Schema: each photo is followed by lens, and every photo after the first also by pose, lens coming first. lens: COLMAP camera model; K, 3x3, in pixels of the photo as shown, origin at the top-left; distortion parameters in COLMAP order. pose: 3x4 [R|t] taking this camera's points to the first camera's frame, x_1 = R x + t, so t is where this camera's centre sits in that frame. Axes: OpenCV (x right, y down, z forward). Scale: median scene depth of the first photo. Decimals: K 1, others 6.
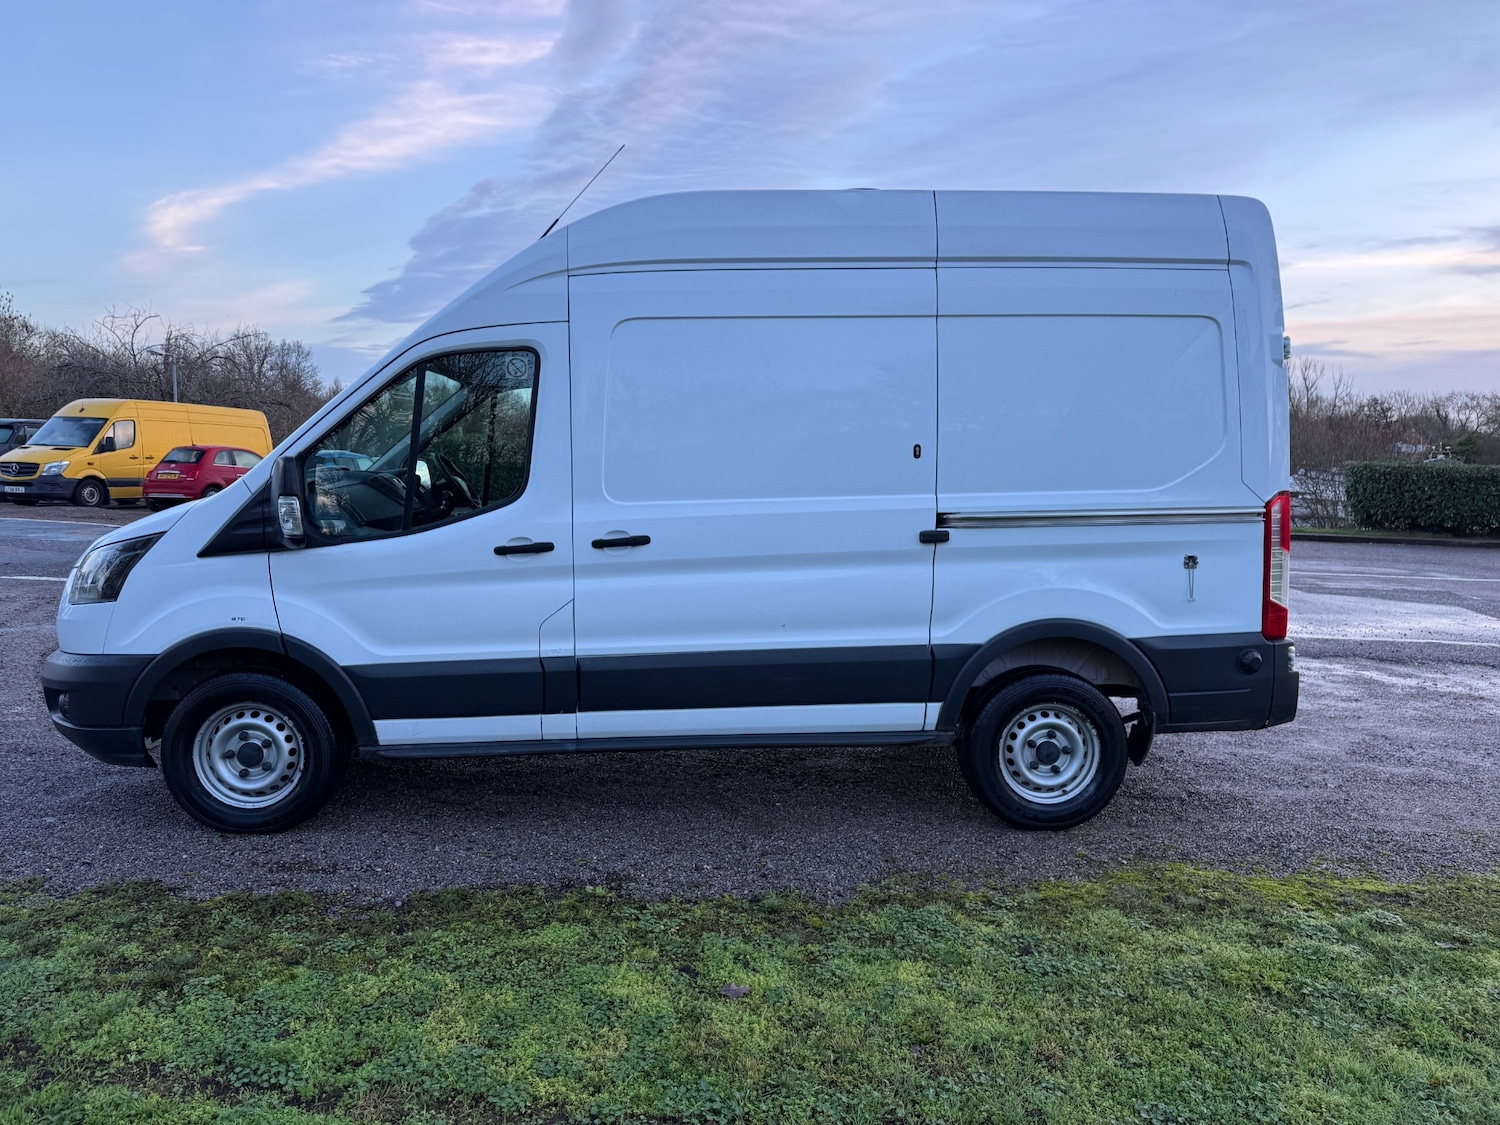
lens RADIAL K [[1069.8, 0, 757.5], [0, 1069.8, 554.7], [0, 0, 1]] dist [0.029746, -0.034695]
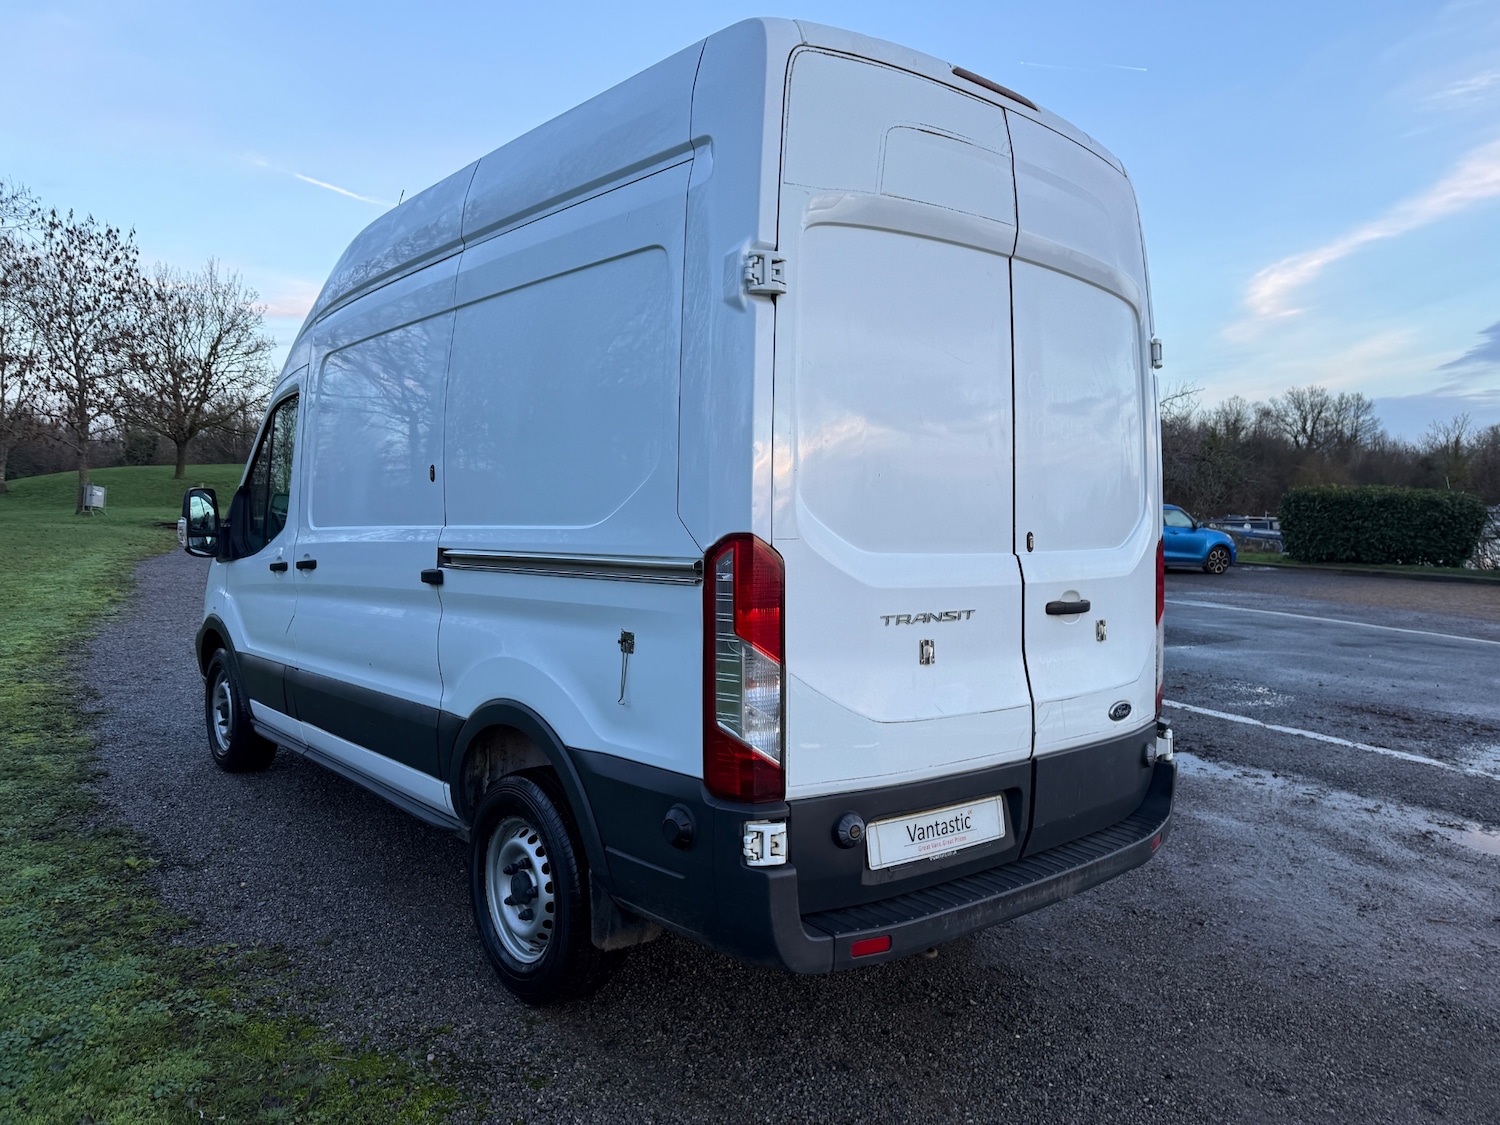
lens RADIAL K [[1066.0, 0, 748.6], [0, 1066.0, 579.7], [0, 0, 1]] dist [0.029495, -0.029981]
pose [[0.595942, 0.056357, -0.801048, 0.966271], [-0.081042, 0.996662, 0.009828, -0.042481], [0.798928, 0.059062, 0.598520, 0.702515]]
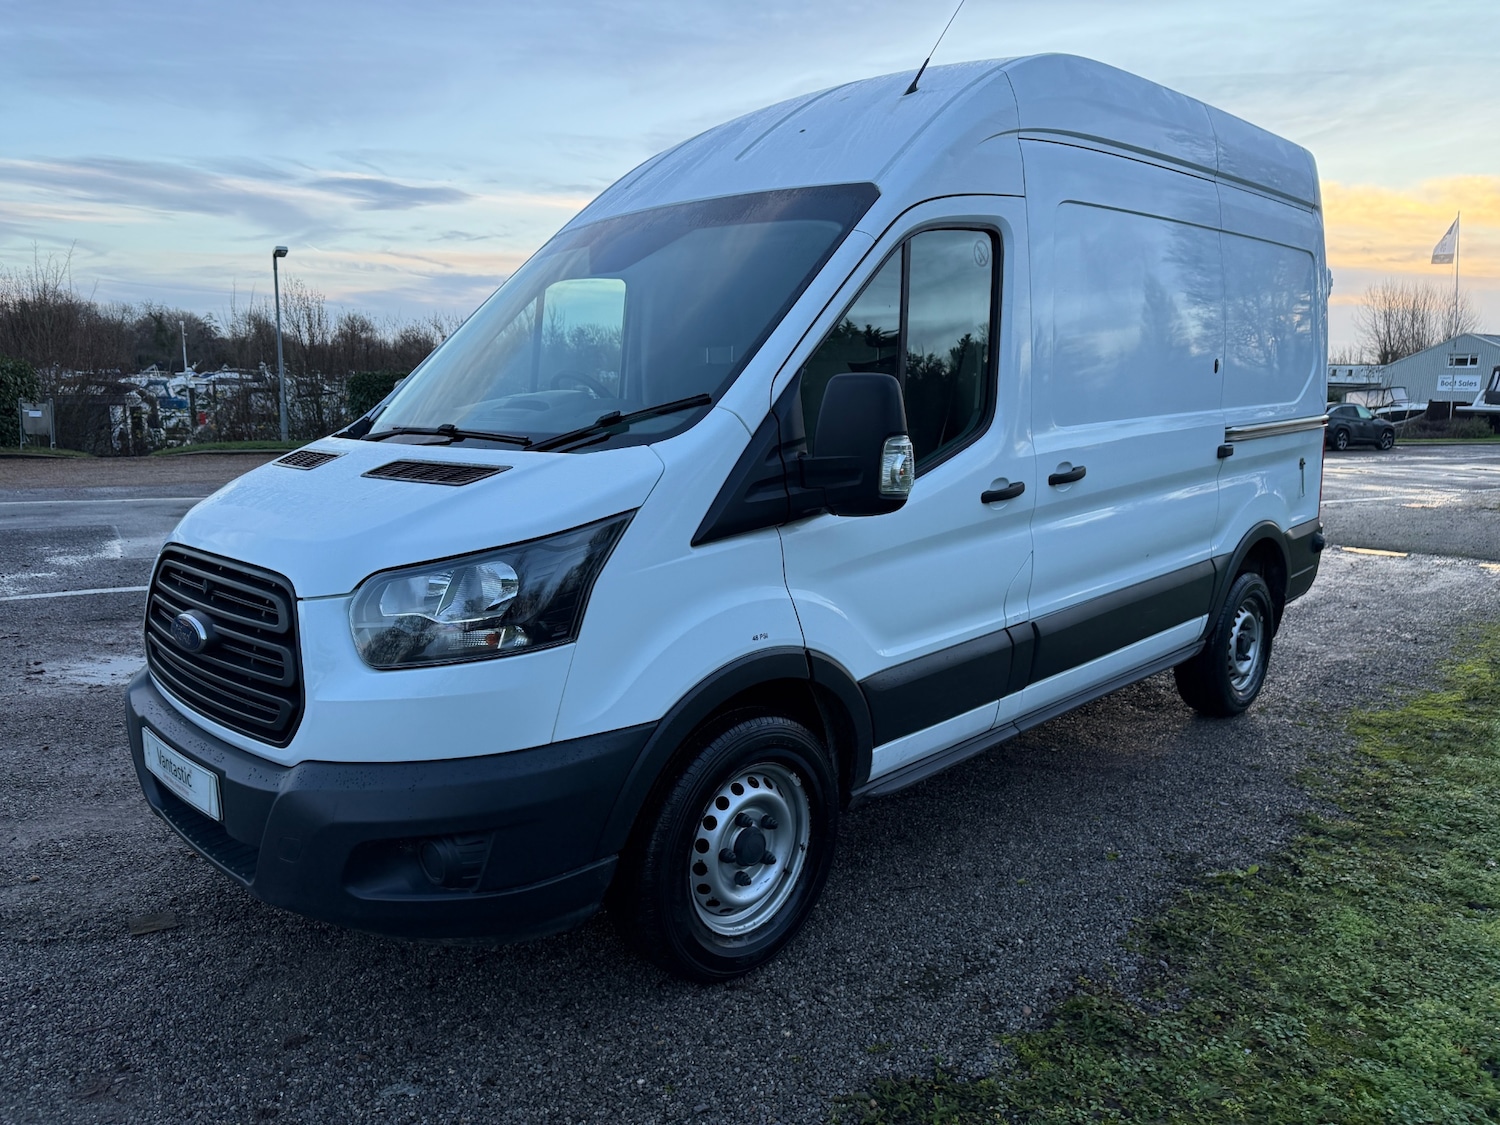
lens RADIAL K [[1069.8, 0, 747.5], [0, 1069.8, 547.5], [0, 0, 1]] dist [0.029746, -0.034695]
pose [[0.756670, -0.106106, 0.645129, -0.850009], [0.065167, 0.994069, 0.087063, -0.044761], [-0.650541, -0.023837, 0.759097, 0.517292]]
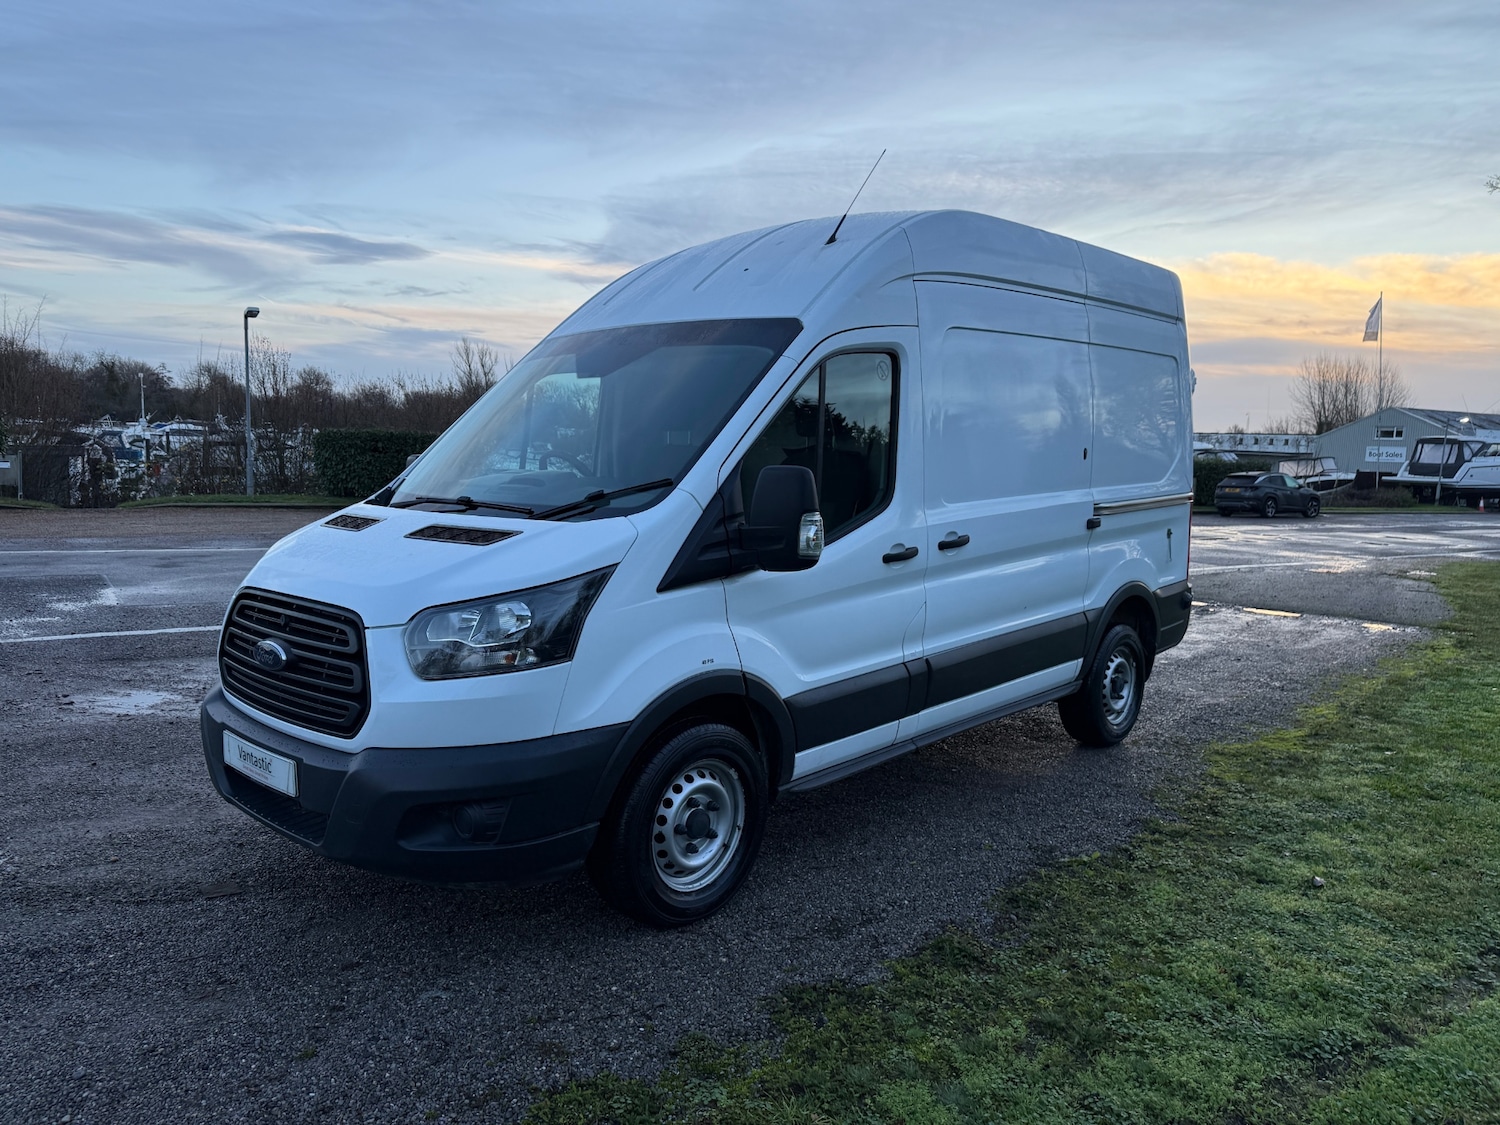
lens RADIAL K [[1069.8, 0, 738.6], [0, 1069.8, 565.4], [0, 0, 1]] dist [0.029746, -0.034695]
pose [[0.733952, -0.073105, 0.675255, -0.977653], [0.051275, 0.997317, 0.052241, -0.054070], [-0.677263, -0.003718, 0.735732, 0.366335]]
